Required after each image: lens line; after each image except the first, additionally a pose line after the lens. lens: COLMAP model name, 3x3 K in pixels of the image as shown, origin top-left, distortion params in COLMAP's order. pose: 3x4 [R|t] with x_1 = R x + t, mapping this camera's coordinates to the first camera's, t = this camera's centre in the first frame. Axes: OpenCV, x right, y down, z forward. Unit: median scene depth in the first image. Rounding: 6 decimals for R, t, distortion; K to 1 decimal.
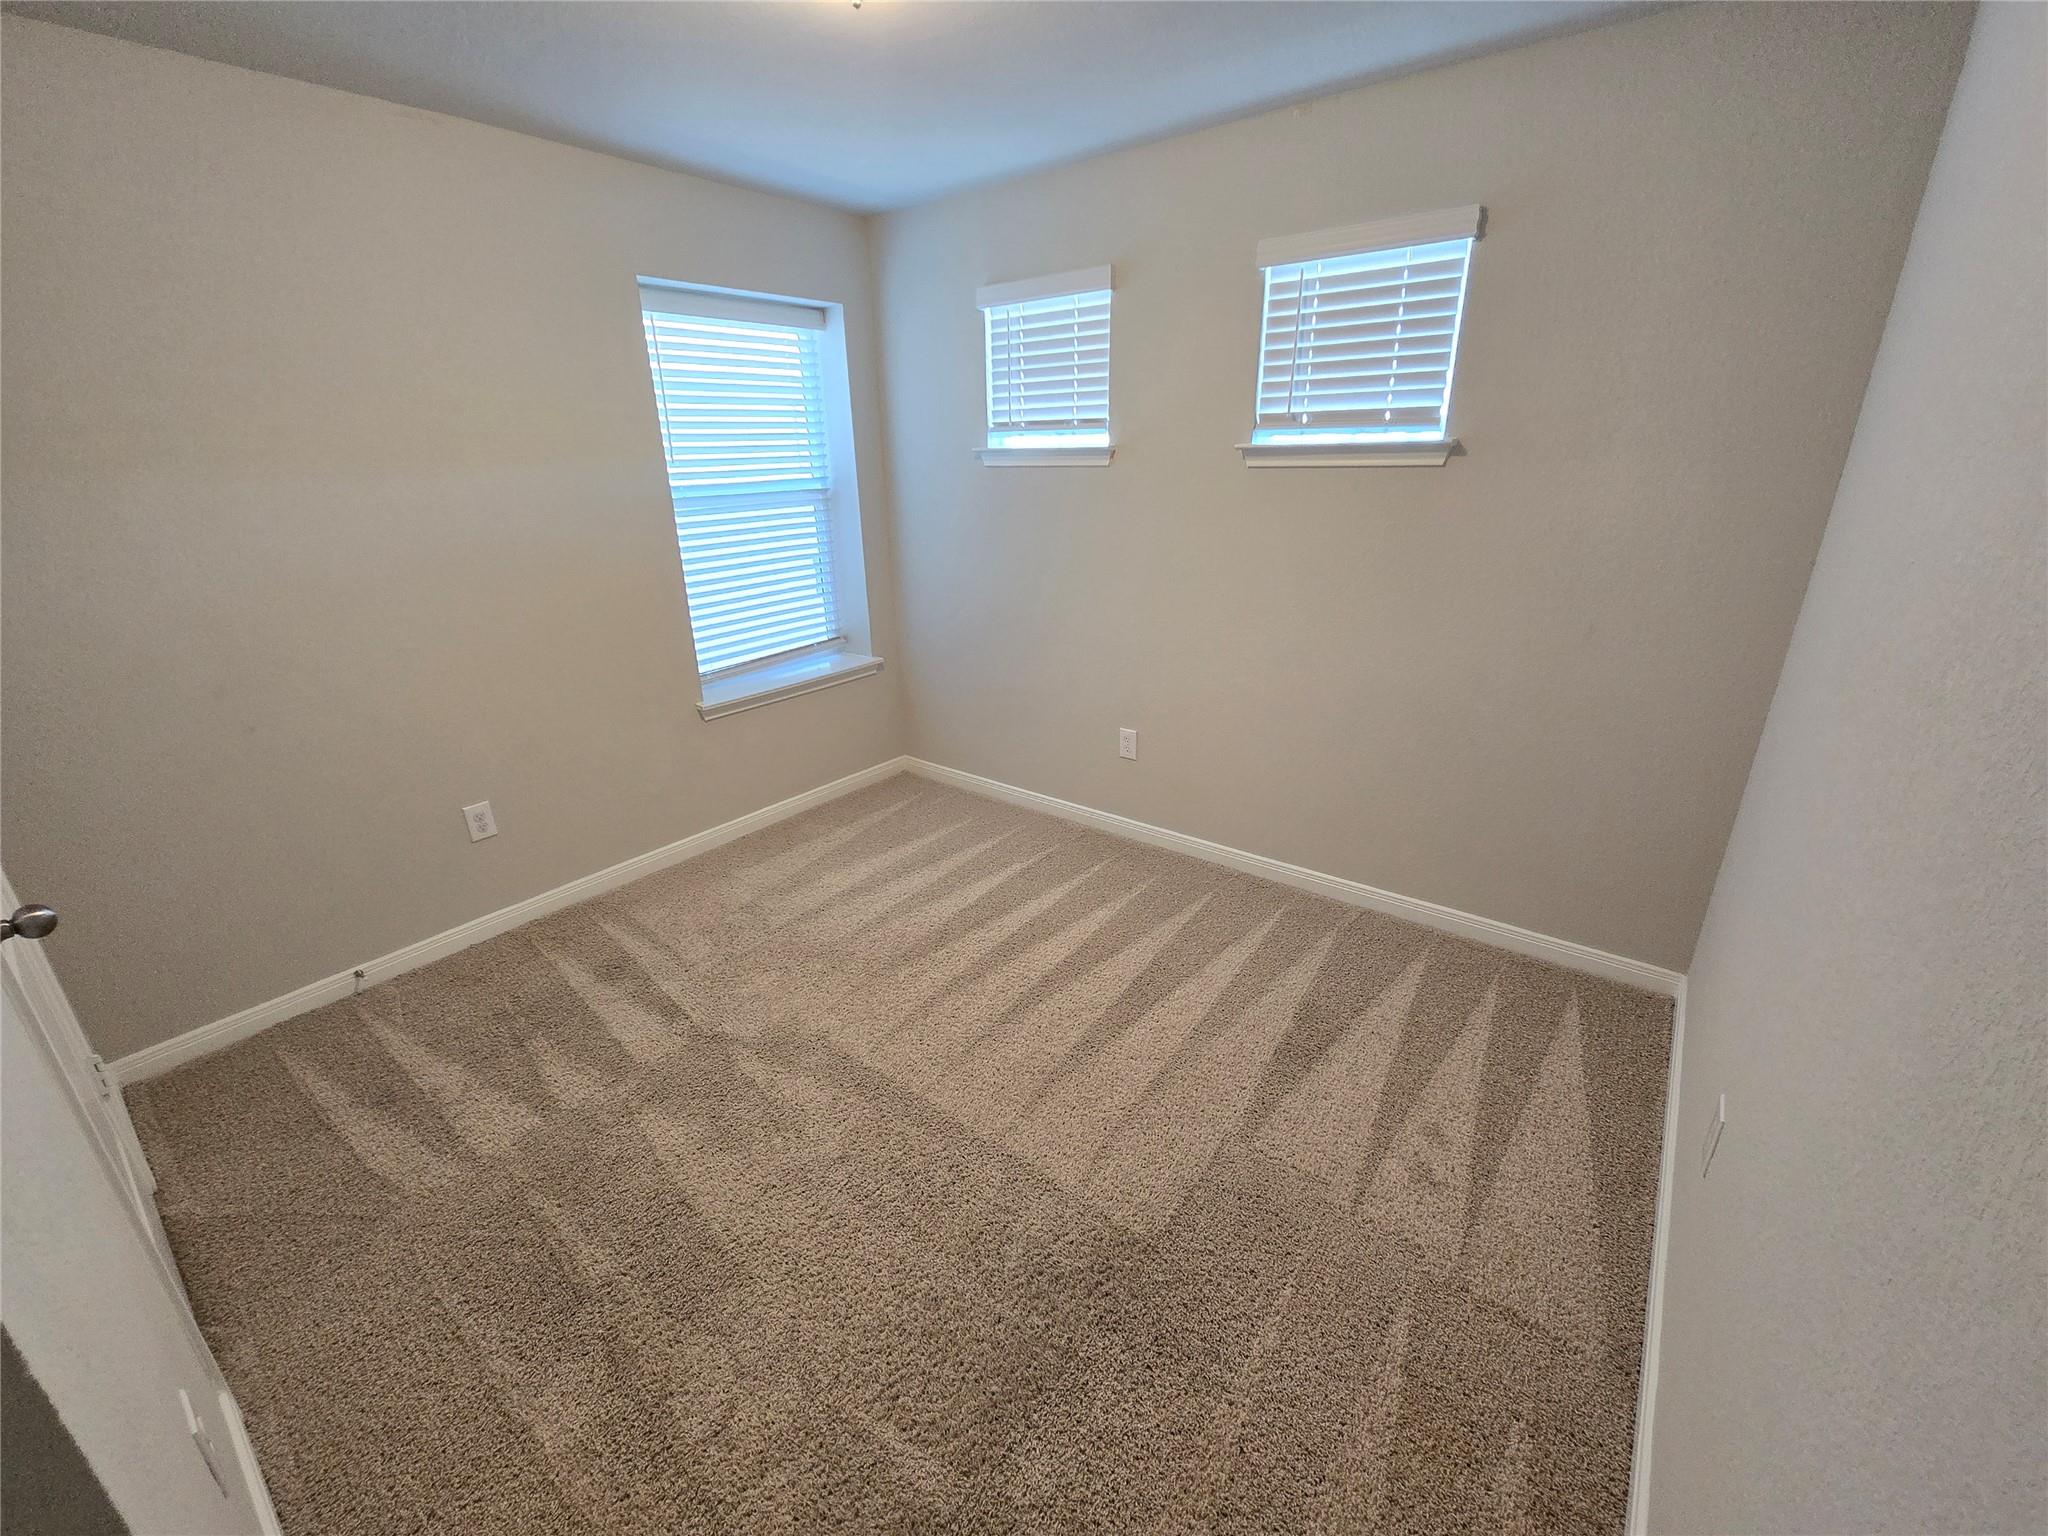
lens RADIAL K [[838.3, 0, 1032.8], [0, 838.3, 767.1], [0, 0, 1]] dist [0.000762, 0.000304]
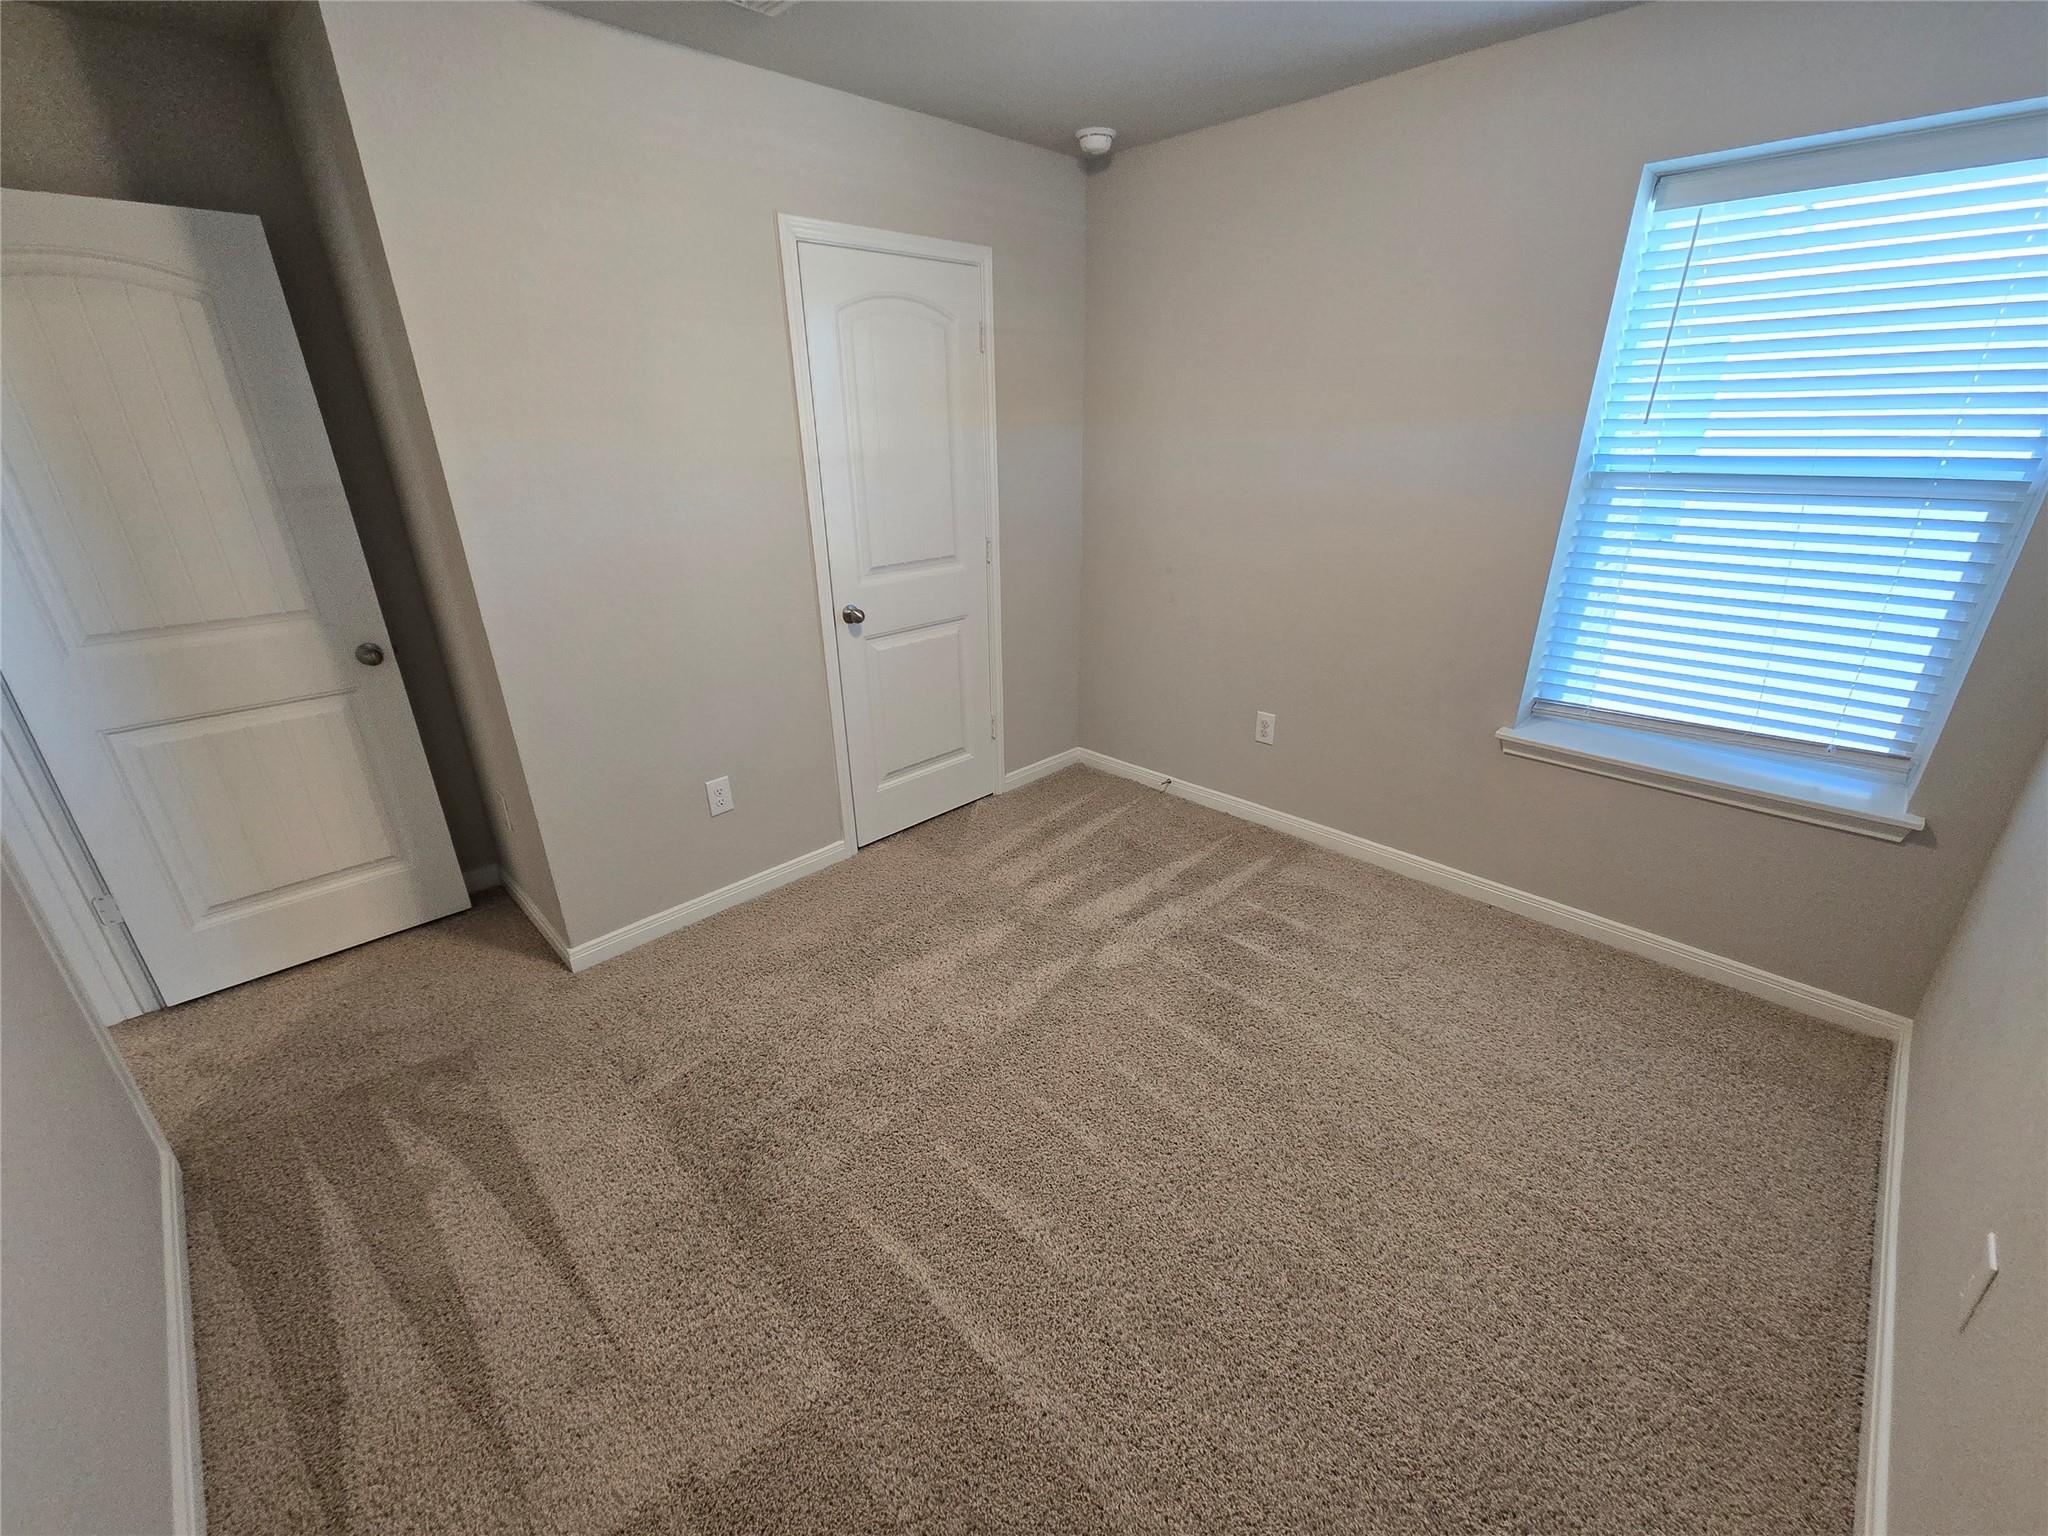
lens RADIAL K [[838.3, 0, 1032.8], [0, 838.3, 767.1], [0, 0, 1]] dist [0.000762, 0.000304]
pose [[-0.123889, 0.395589, -0.910033, 0.508992], [-0.338608, 0.845198, 0.413502, -0.282741], [0.932736, 0.359374, 0.029239, 0.717889]]
